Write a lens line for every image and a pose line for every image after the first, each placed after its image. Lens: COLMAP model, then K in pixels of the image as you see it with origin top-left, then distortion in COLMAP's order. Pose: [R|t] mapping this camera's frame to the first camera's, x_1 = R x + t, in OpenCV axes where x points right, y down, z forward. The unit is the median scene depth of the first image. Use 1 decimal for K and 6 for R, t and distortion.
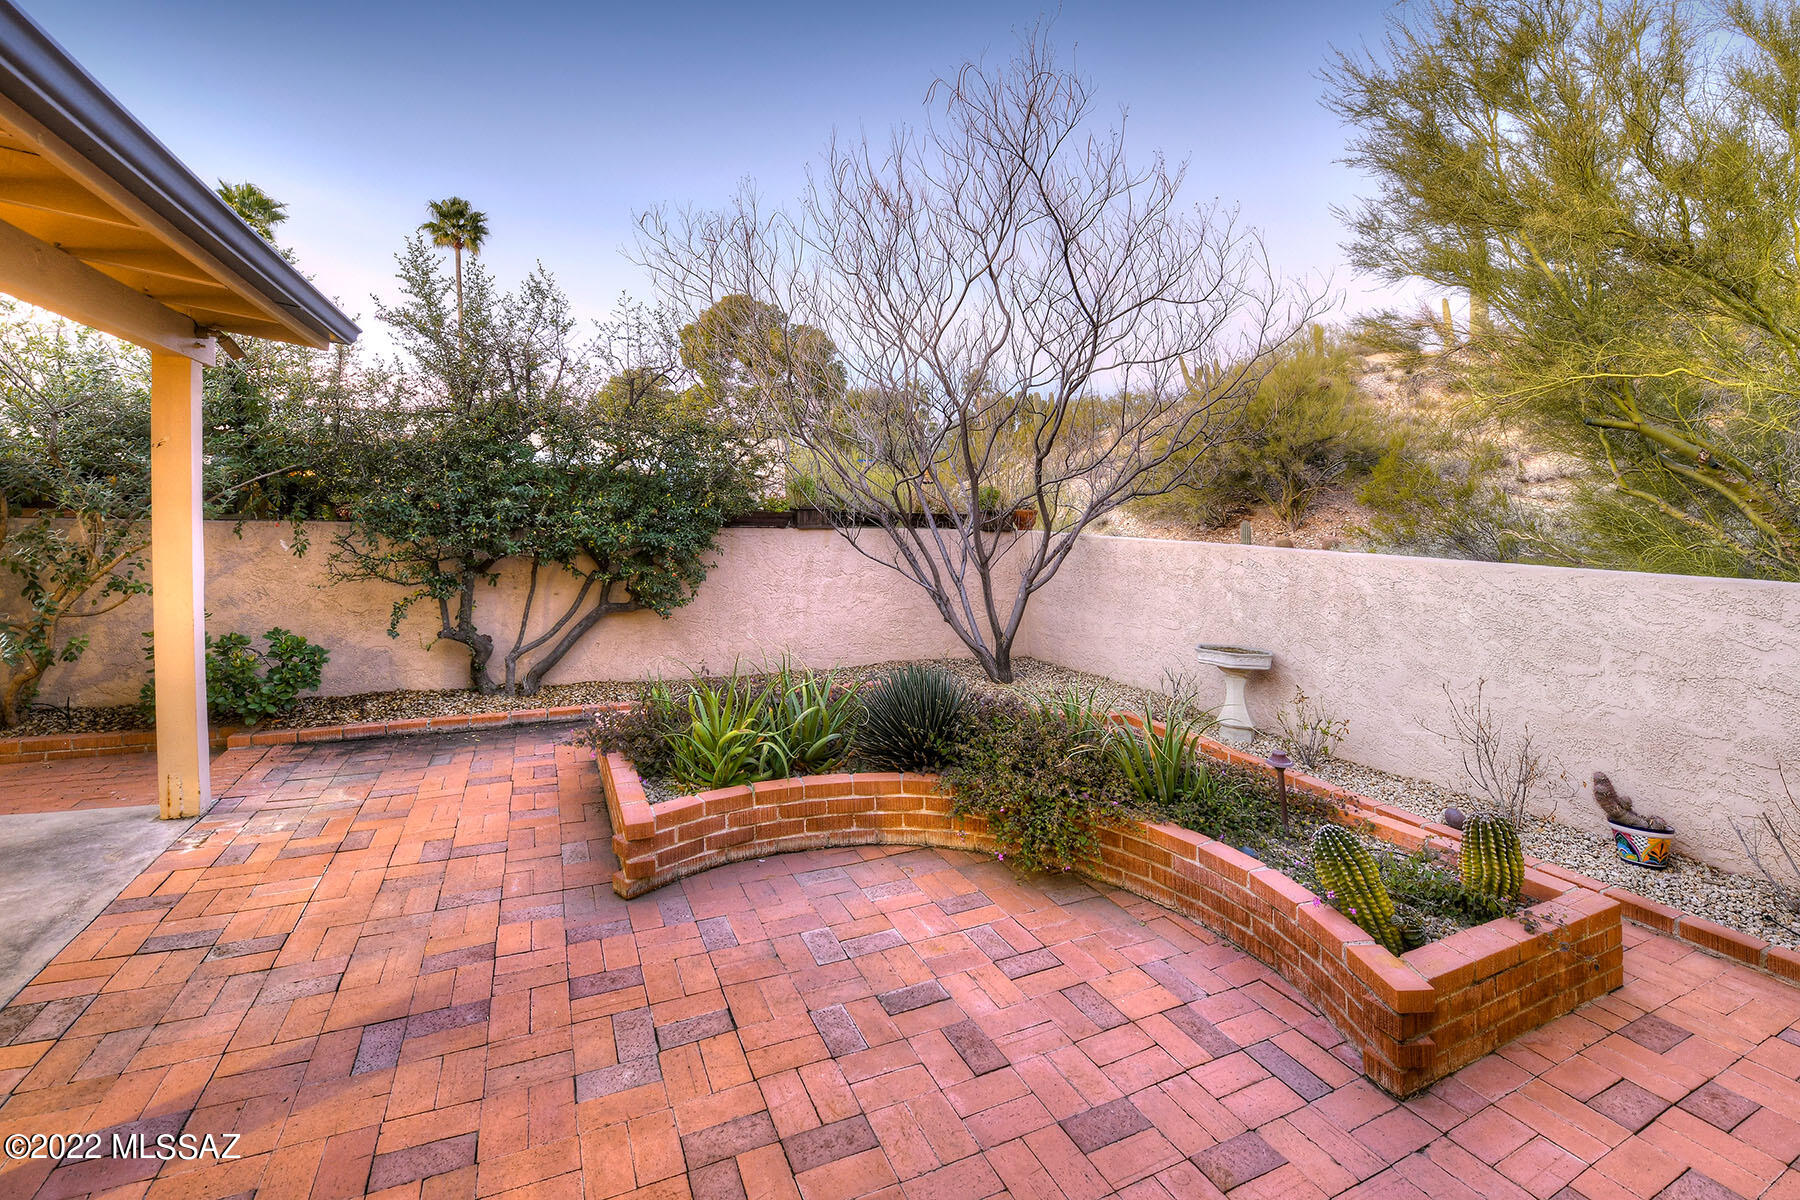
lens RADIAL K [[756.3, 0, 862.1], [0, 756.3, 526.2], [0, 0, 1]] dist [-0.014441, -0.002223]
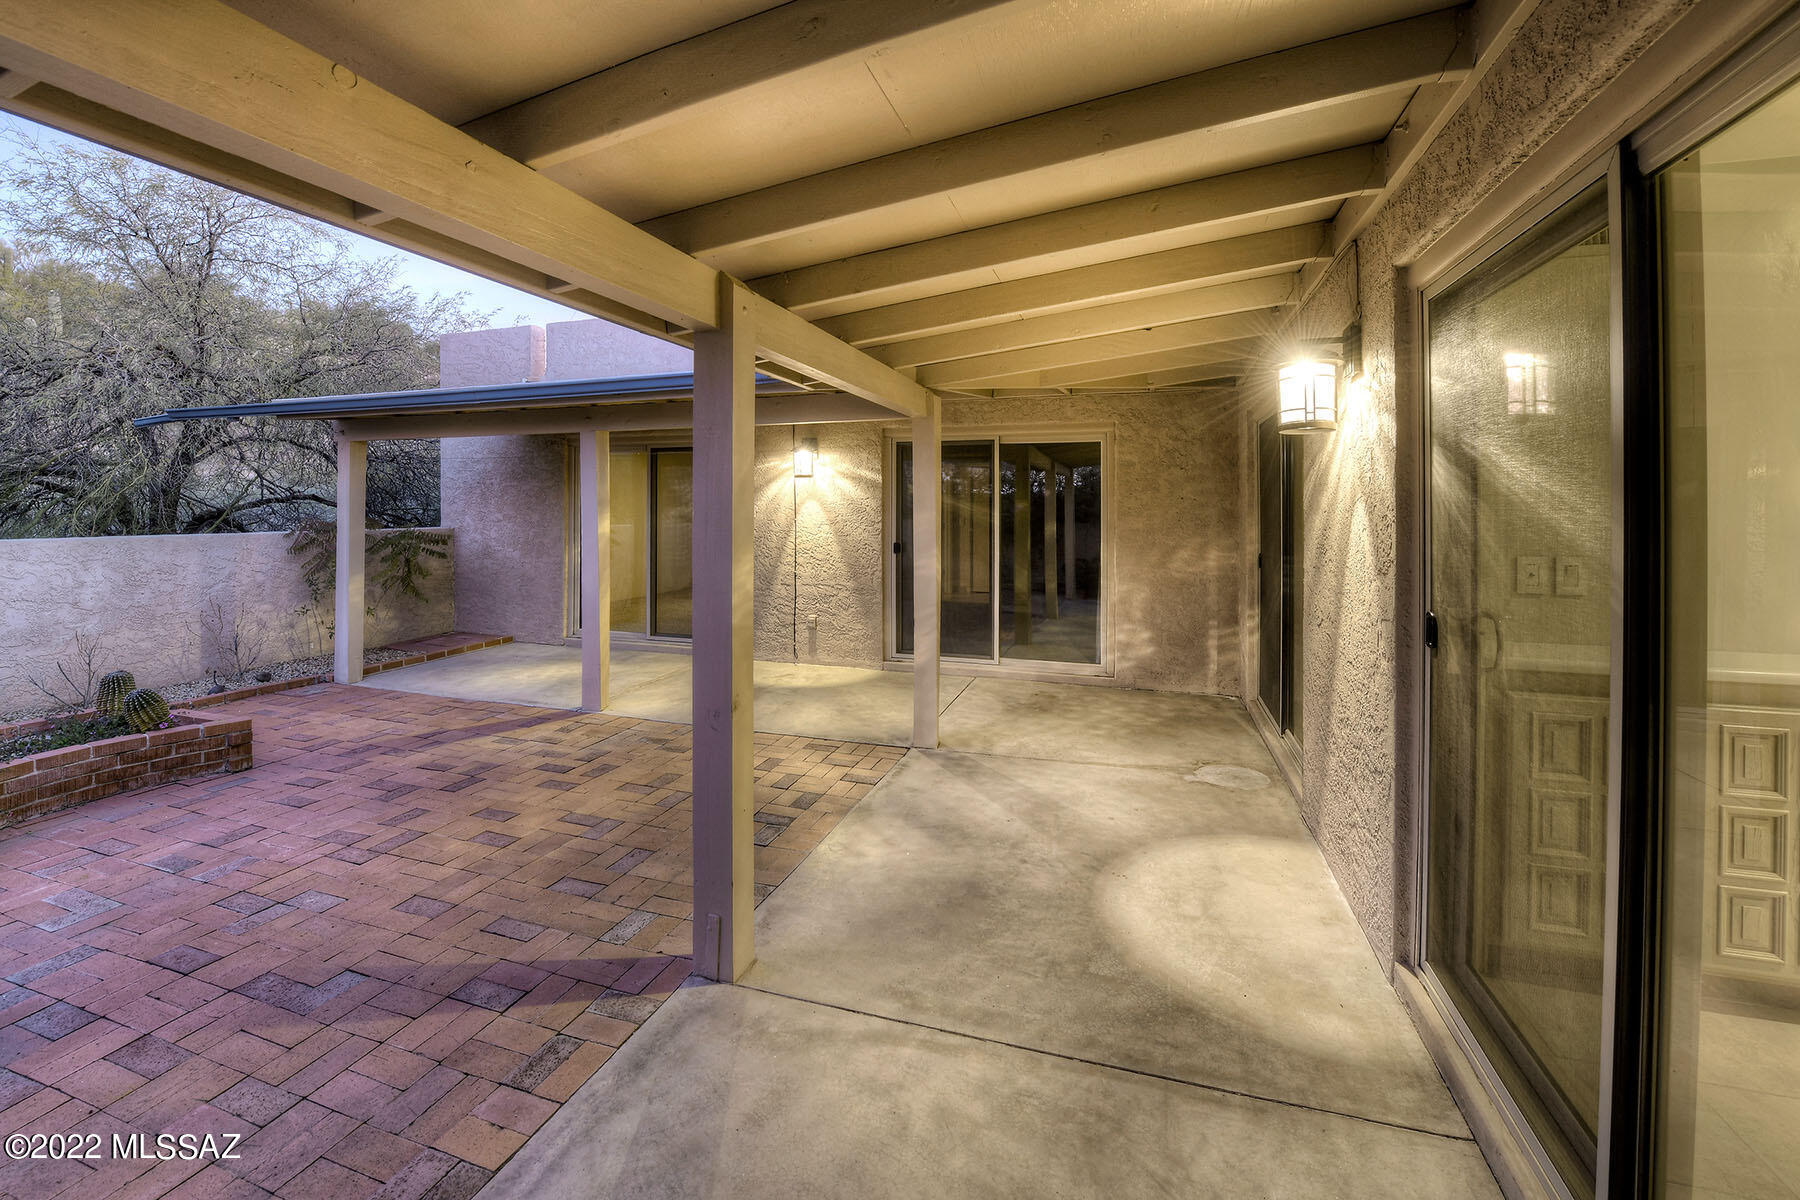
lens RADIAL K [[756.3, 0, 893.2], [0, 756.3, 489.7], [0, 0, 1]] dist [-0.014441, -0.002223]
pose [[-0.739803, -0.010913, 0.672735, -0.879556], [-0.005407, 0.999933, 0.010274, -0.042363], [-0.672802, 0.003963, -0.739812, 0.534296]]
